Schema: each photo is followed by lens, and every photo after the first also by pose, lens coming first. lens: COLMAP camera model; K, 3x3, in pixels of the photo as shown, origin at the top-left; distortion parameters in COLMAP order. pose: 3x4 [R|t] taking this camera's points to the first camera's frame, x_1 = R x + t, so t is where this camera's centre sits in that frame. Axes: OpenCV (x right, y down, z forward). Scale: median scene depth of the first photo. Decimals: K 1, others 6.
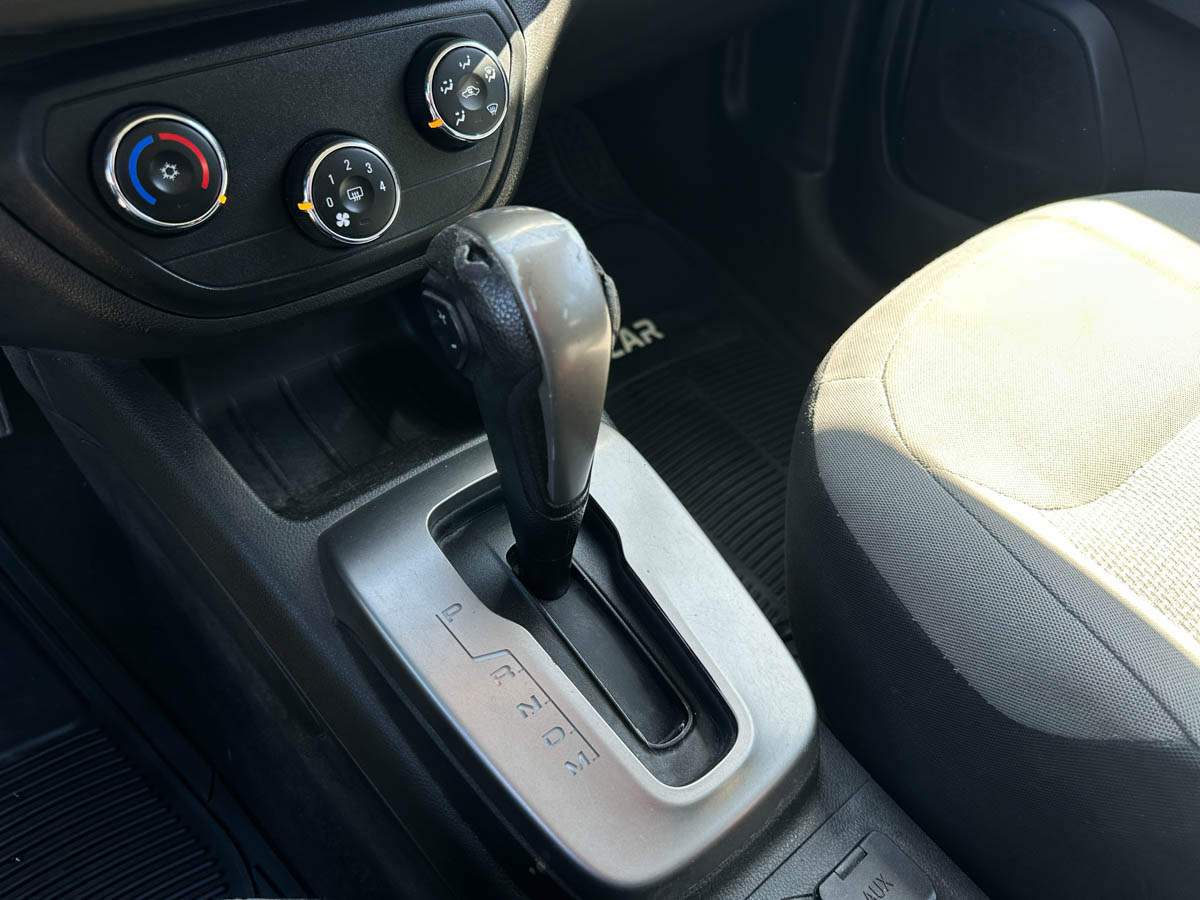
lens RADIAL K [[866.5, 0, 605.9], [0, 866.5, 443.7], [0, 0, 1]] dist [0.011203, -0.037091]
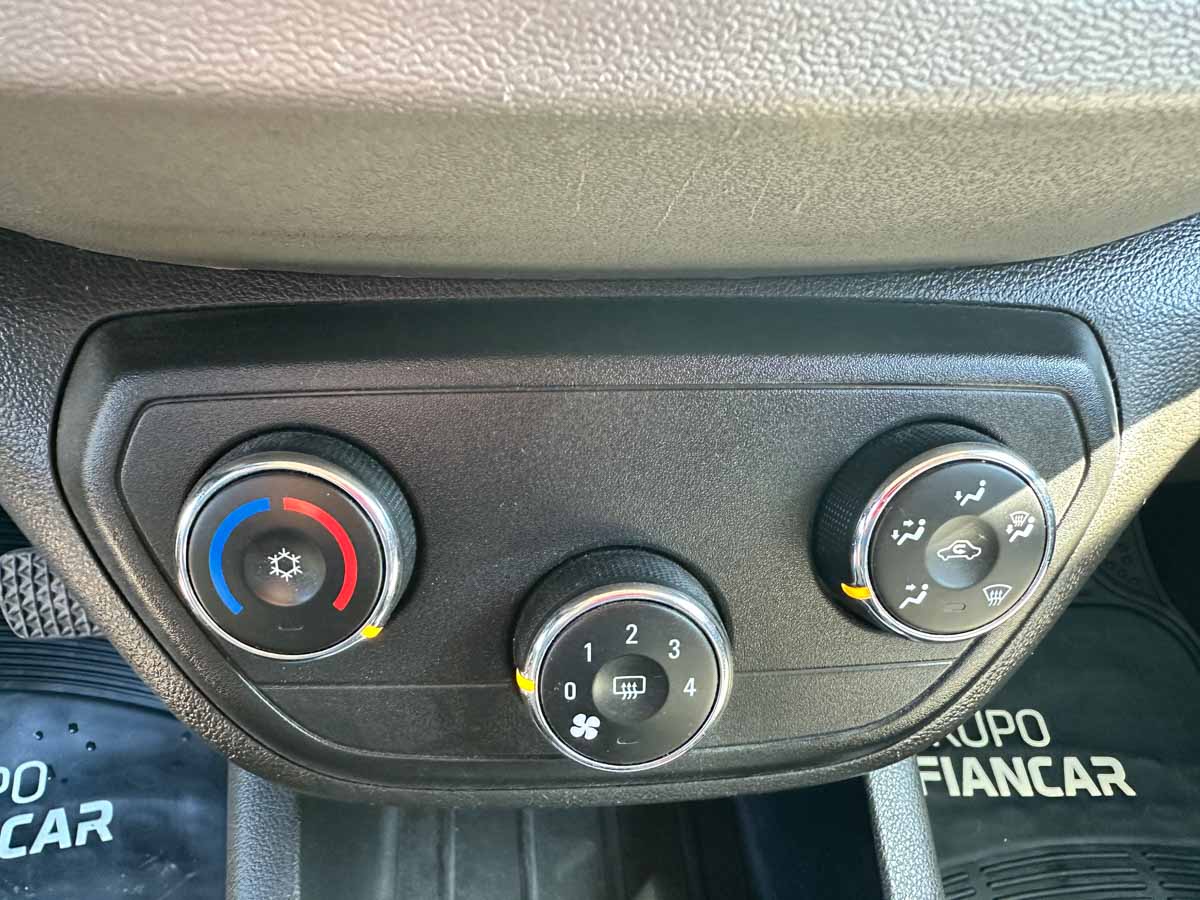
lens RADIAL K [[791.7, 0, 598.8], [0, 791.7, 491.9], [0, 0, 1]] dist [0.003613, 0.001967]
pose [[0.812101, 0.324343, -0.485070, -0.119632], [-0.398683, 0.915415, -0.055378, -0.339791], [0.426079, 0.238362, 0.872720, 0.559412]]
